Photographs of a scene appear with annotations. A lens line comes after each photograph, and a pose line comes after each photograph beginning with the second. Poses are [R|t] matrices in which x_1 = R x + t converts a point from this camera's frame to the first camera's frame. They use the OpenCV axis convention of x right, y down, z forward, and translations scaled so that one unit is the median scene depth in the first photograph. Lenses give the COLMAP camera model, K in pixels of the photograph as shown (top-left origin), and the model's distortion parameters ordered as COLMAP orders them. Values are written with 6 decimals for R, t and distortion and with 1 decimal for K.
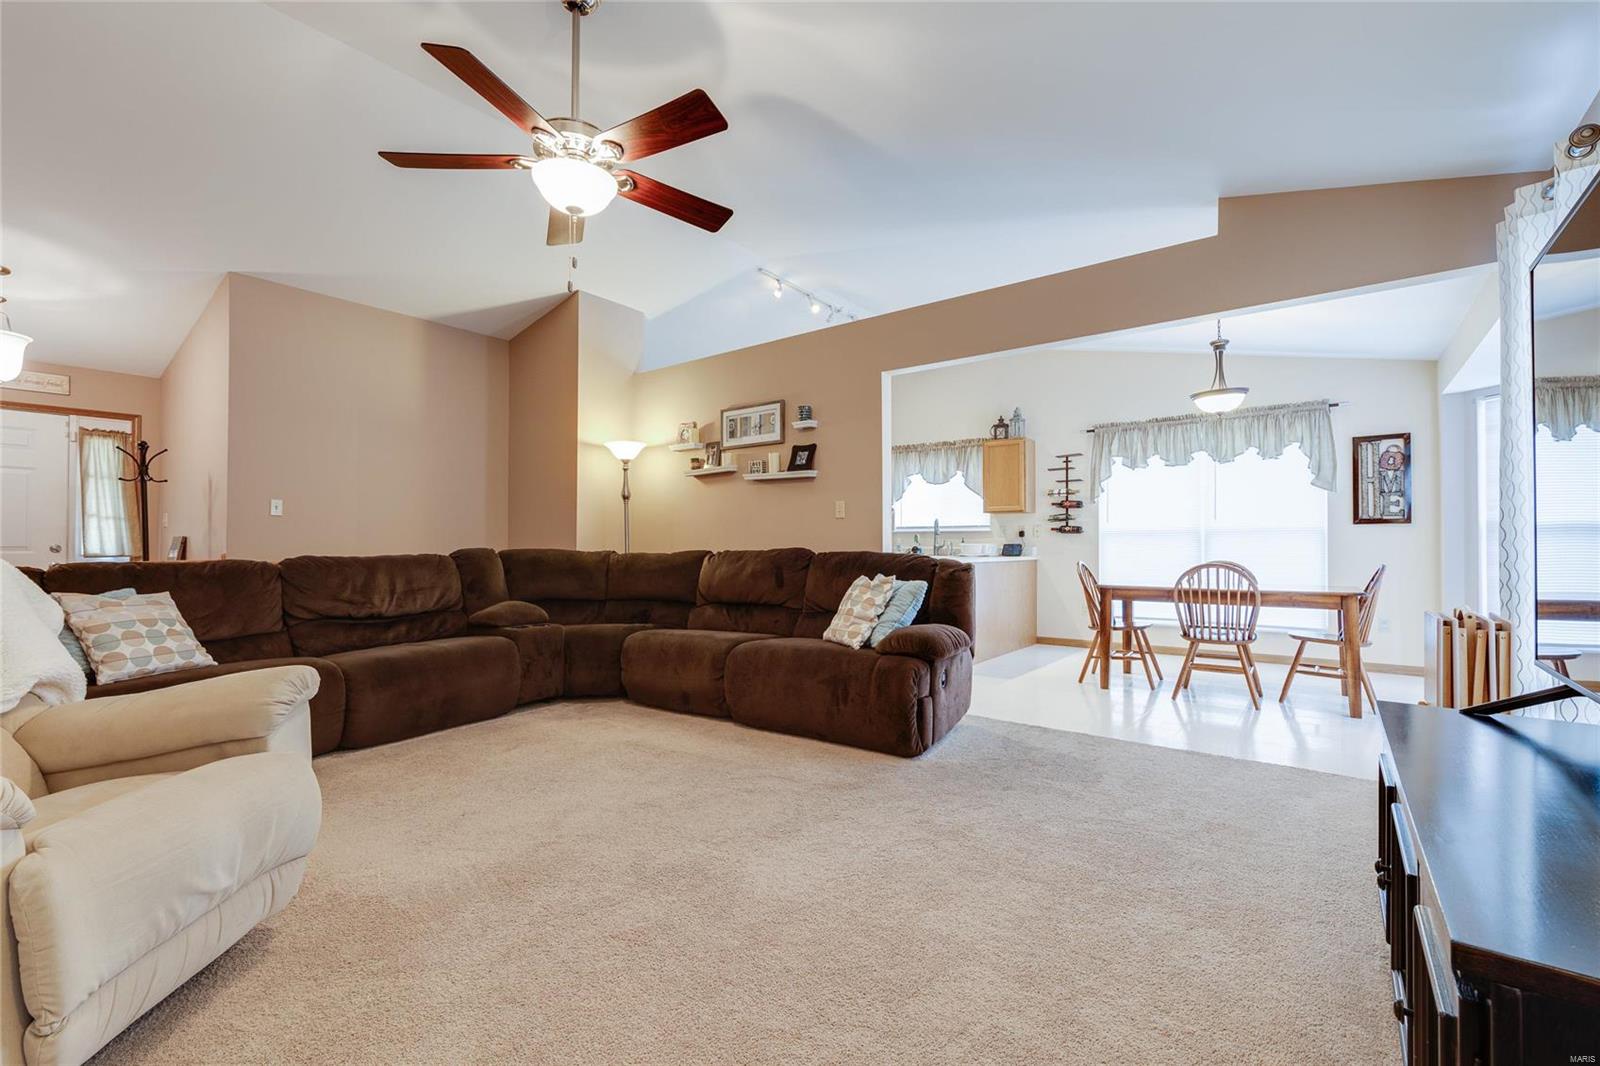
lens RADIAL K [[693.0, 0, 800.9], [0, 693.0, 536.9], [0, 0, 1]] dist [0.002408, -0.000511]
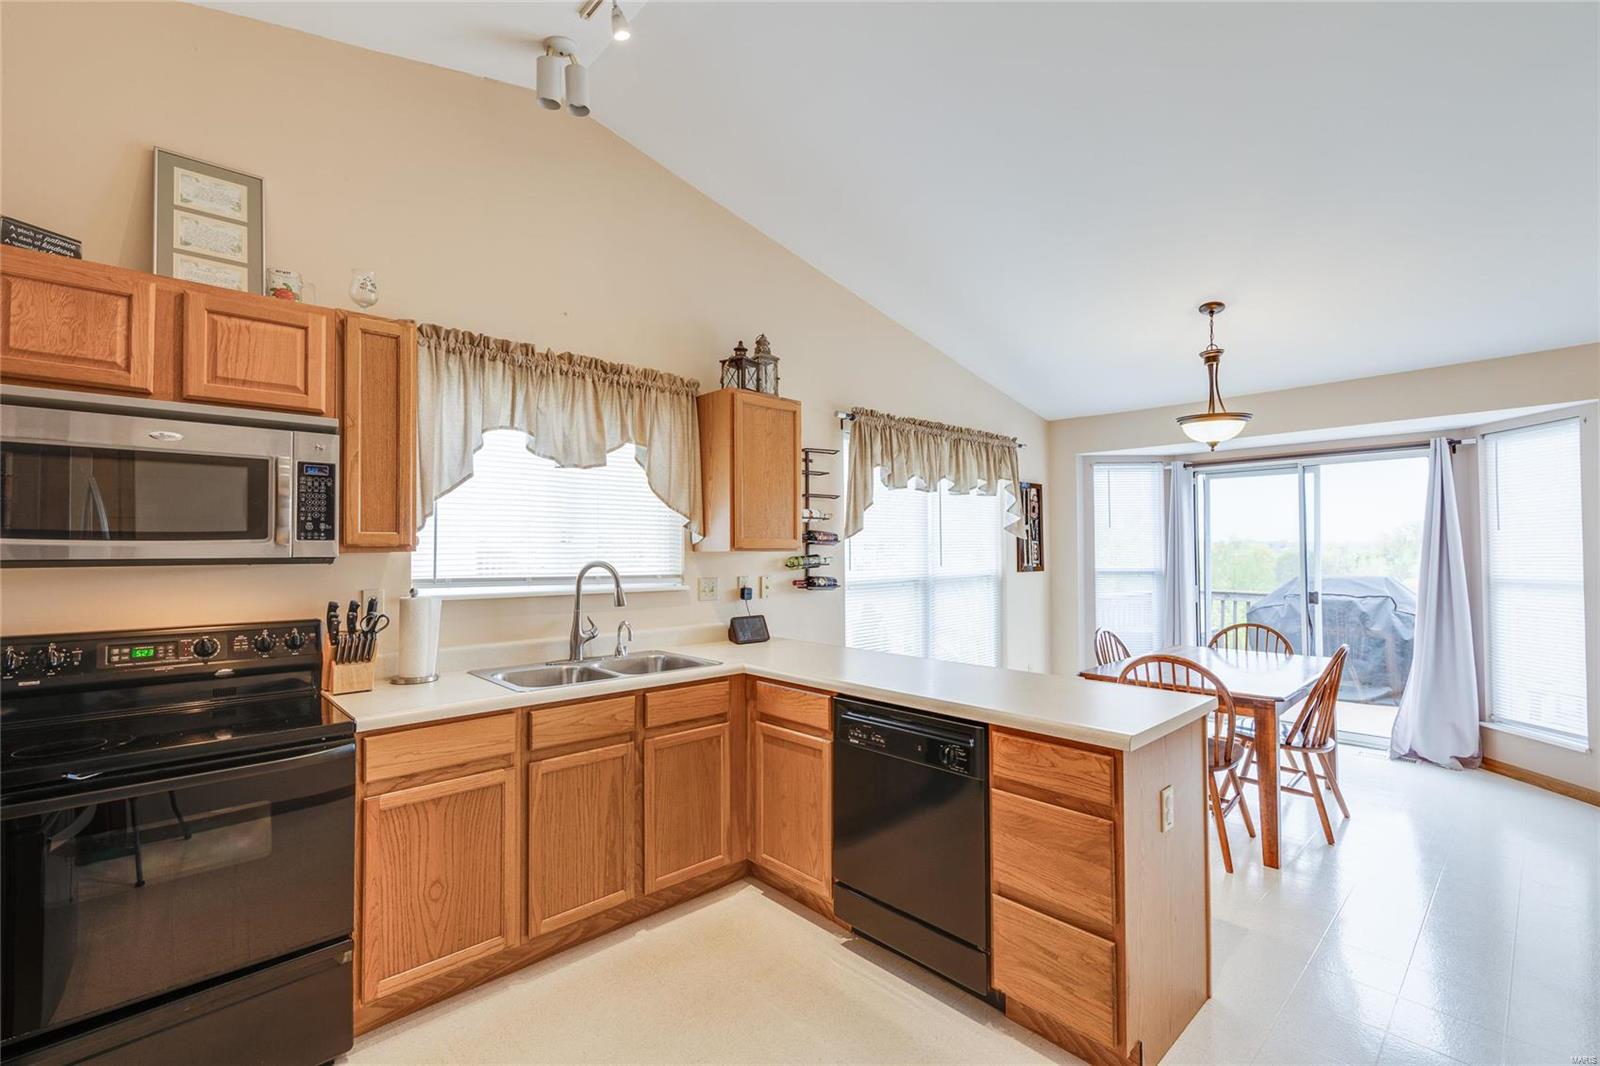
lens RADIAL K [[693.0, 0, 800.9], [0, 693.0, 536.9], [0, 0, 1]] dist [0.002408, -0.000511]
pose [[0.165579, 0.020478, 0.985984, -0.204636], [-0.008544, 0.999777, -0.019330, -0.045153], [-0.986160, -0.005224, 0.165717, 1.130629]]
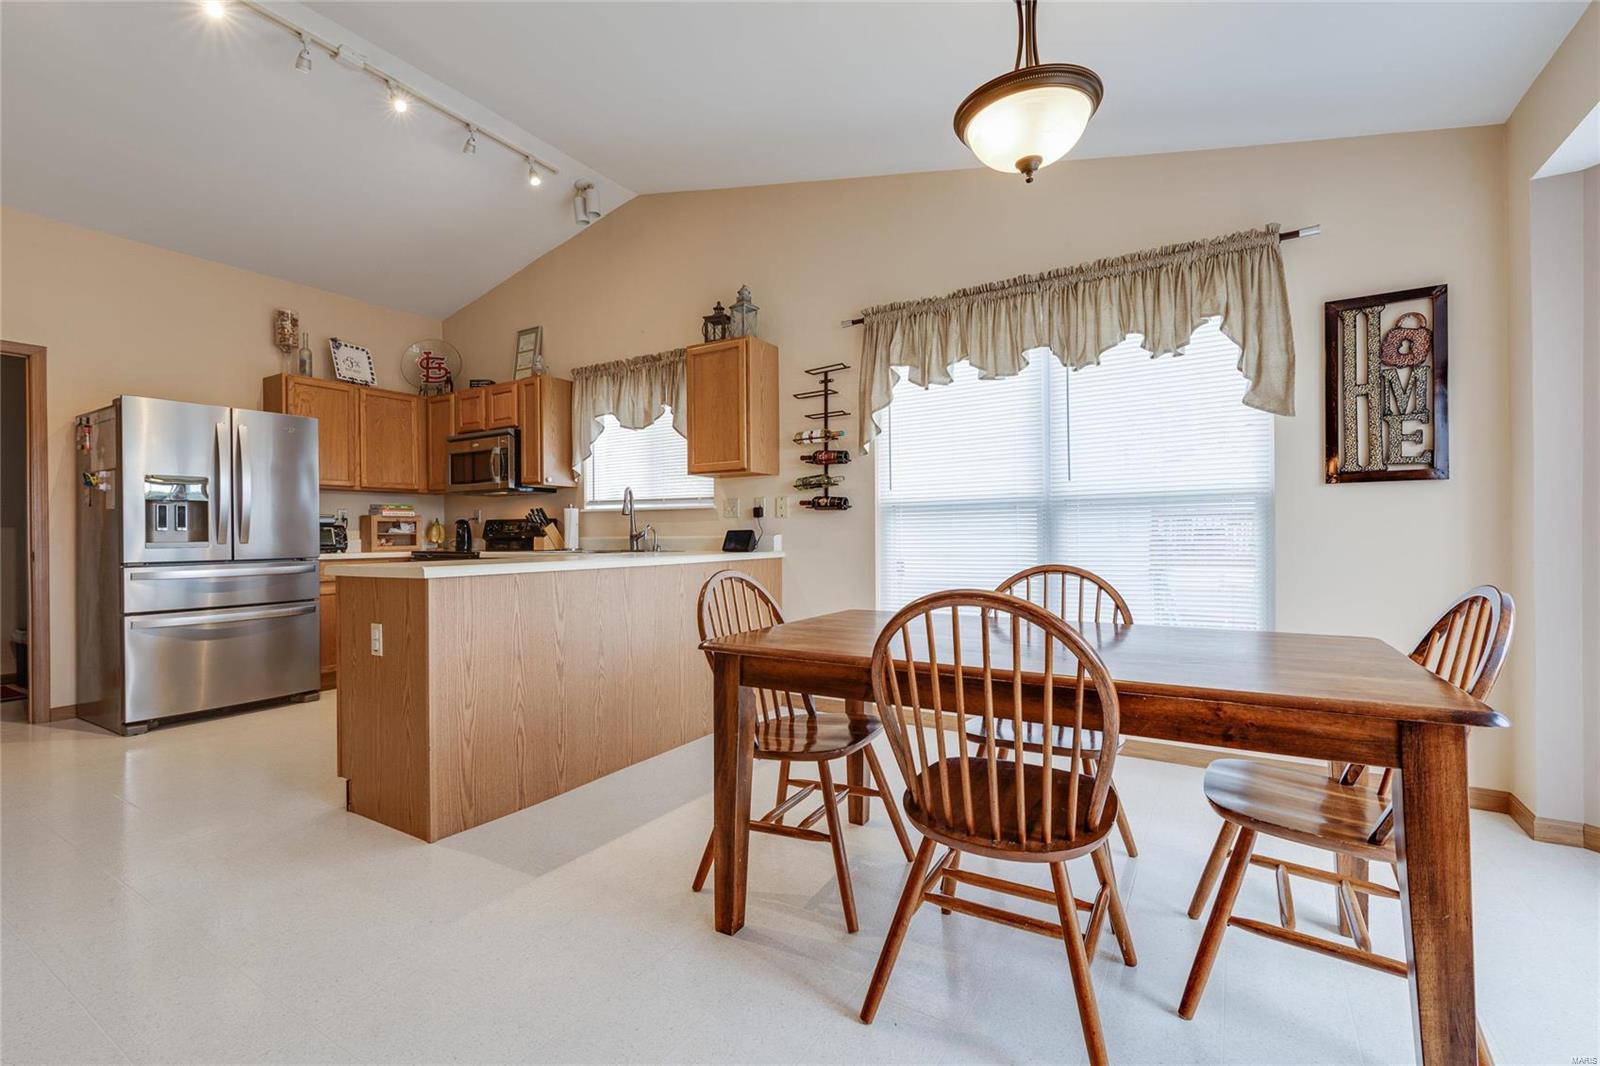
lens RADIAL K [[700.2, 0, 800.0], [0, 700.2, 533.0], [0, 0, 1]] dist [0.001866, 0.000077]
pose [[0.994934, -0.006771, 0.100297, 0.379318], [0.005776, 0.999931, 0.010210, 0.009148], [-0.100359, -0.009579, 0.994905, 0.546721]]
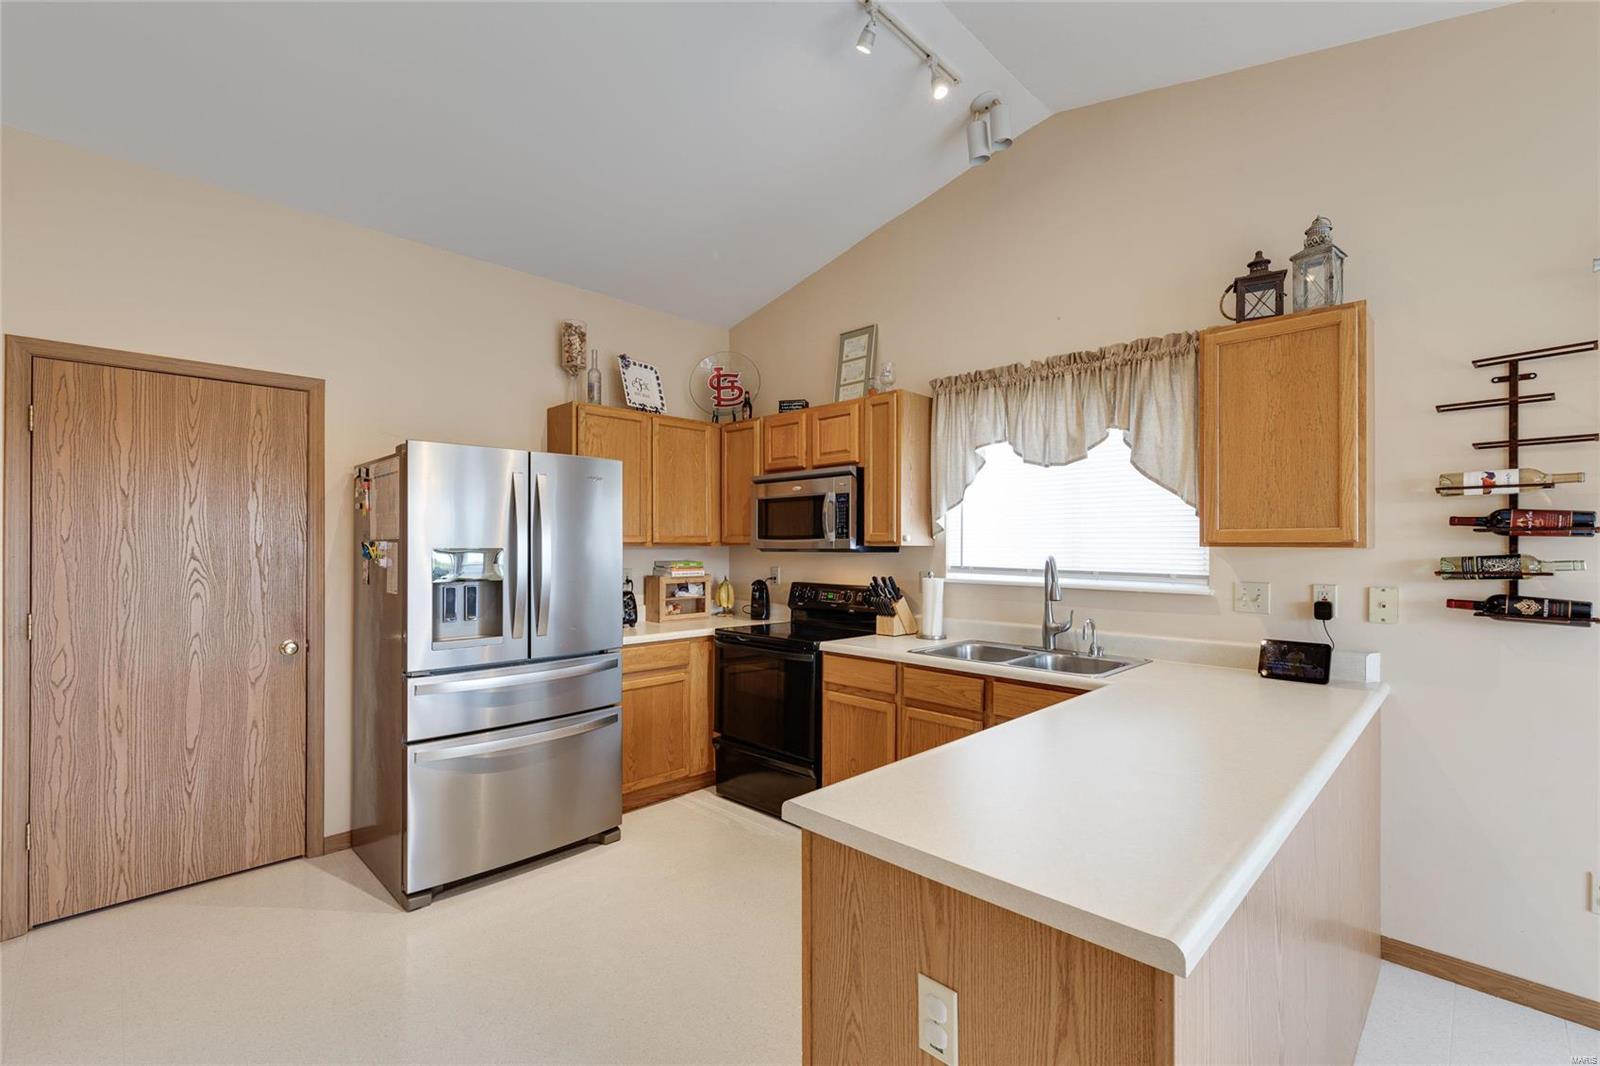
lens RADIAL K [[696.2, 0, 796.6], [0, 696.2, 542.0], [0, 0, 1]] dist [0.000224, 0.000038]
pose [[0.991255, 0.002584, -0.131937, 0.146915], [-0.001622, 0.999971, 0.007394, -0.049712], [0.131952, -0.007115, 0.991231, 0.821360]]
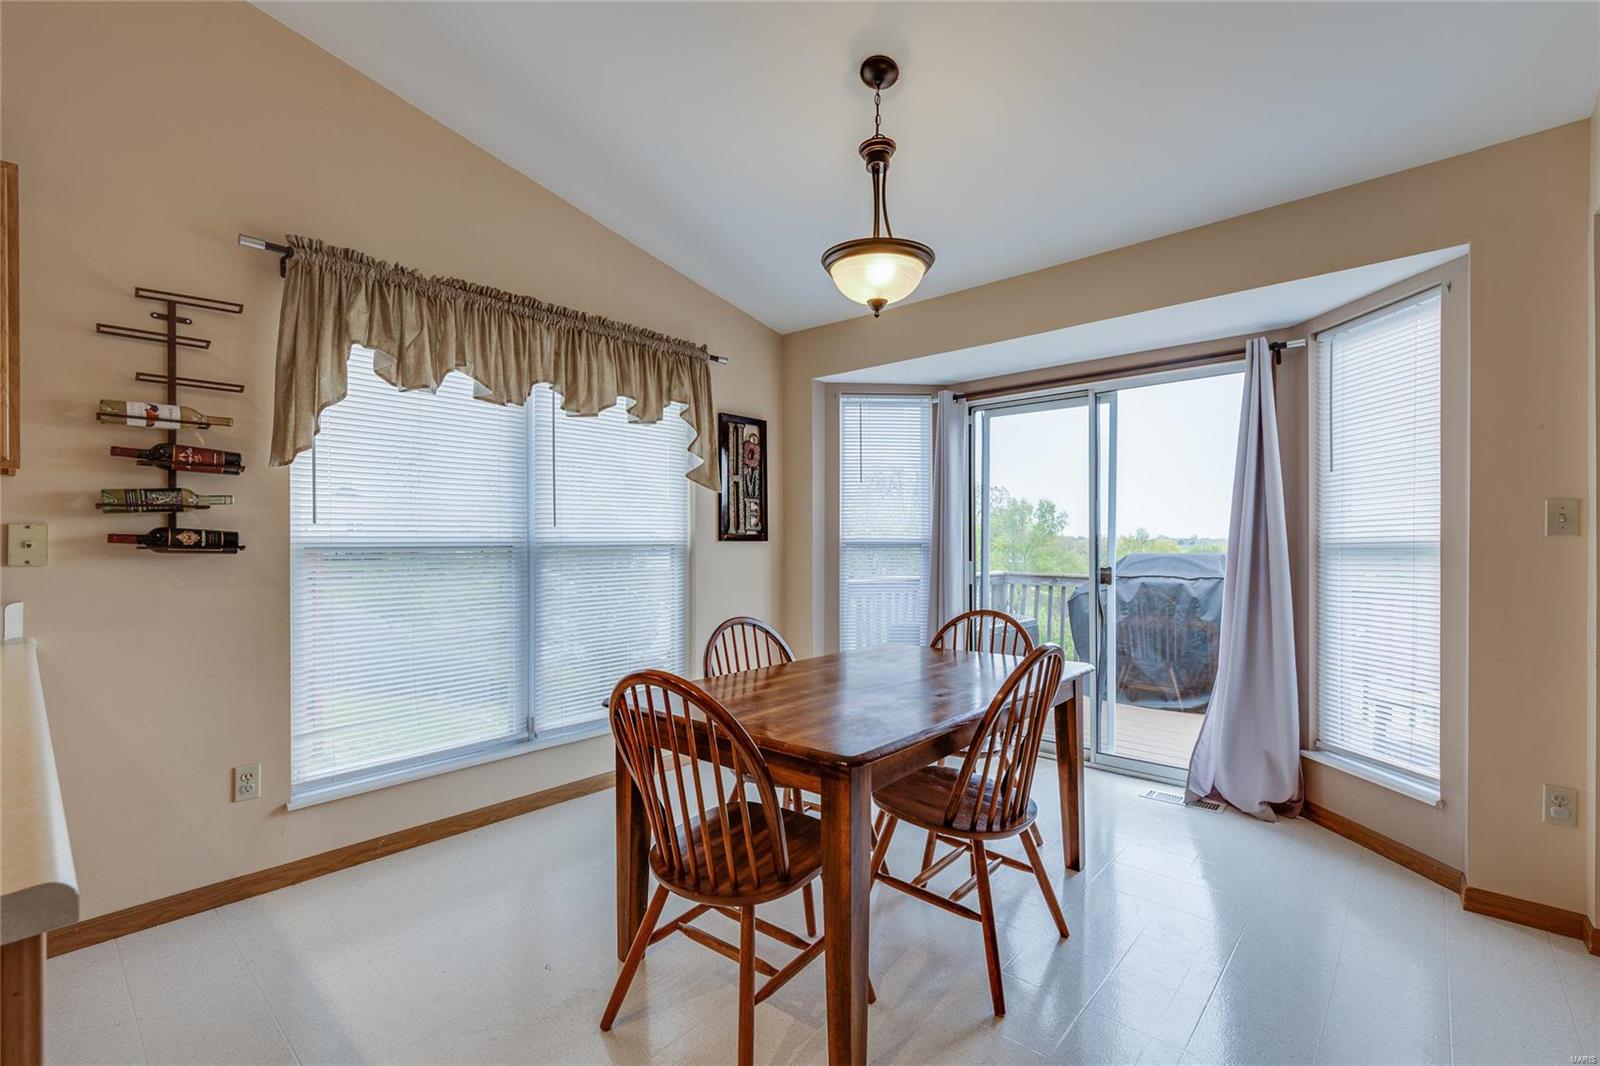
lens RADIAL K [[700.9, 0, 800.2], [0, 700.9, 547.8], [0, 0, 1]] dist [0.001414, 0.000162]
pose [[0.069092, -0.002694, 0.997607, 0.115079], [-0.012759, 0.999912, 0.003584, -0.014715], [-0.997529, -0.012976, 0.069052, 0.867093]]
